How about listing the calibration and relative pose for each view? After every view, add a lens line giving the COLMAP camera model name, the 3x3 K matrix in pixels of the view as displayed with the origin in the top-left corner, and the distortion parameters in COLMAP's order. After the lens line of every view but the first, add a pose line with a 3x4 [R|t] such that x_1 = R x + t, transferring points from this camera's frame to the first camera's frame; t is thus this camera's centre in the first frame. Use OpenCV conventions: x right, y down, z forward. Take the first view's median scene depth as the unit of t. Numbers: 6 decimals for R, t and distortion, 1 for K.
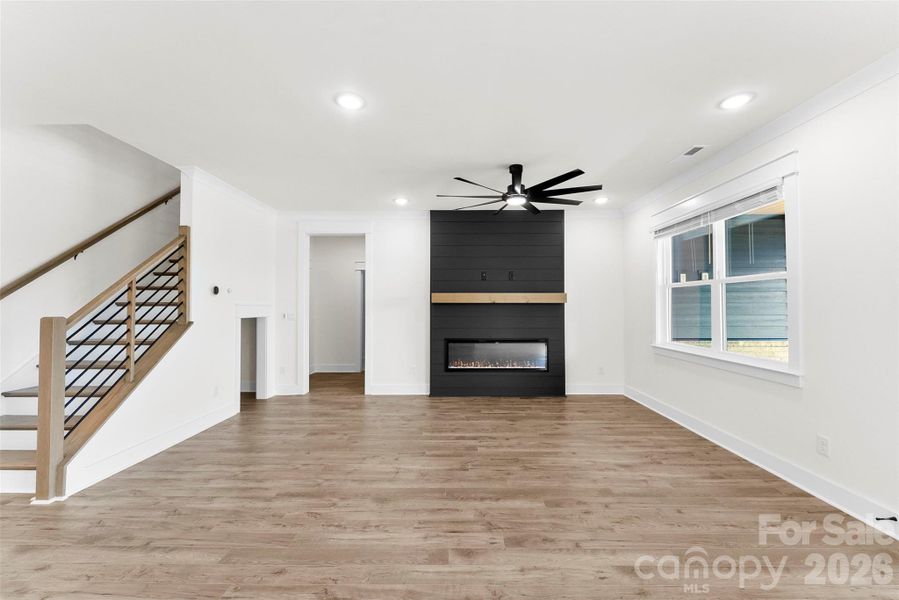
lens RADIAL K [[375.1, 0, 447.0], [0, 375.1, 300.3], [0, 0, 1]] dist [-0.001252, 0.001006]
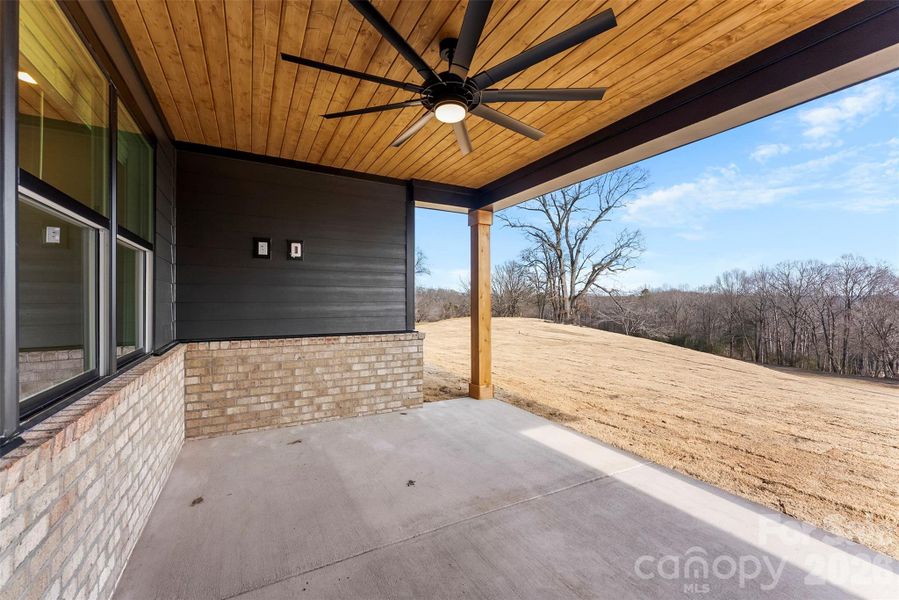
lens RADIAL K [[375.1, 0, 453.5], [0, 375.1, 297.6], [0, 0, 1]] dist [-0.001252, 0.001006]
pose [[0.867207, 0.005769, 0.497915, 0.814941], [-0.009630, 0.999940, 0.005187, 0.031256], [-0.497855, -0.009293, 0.867210, 0.308106]]
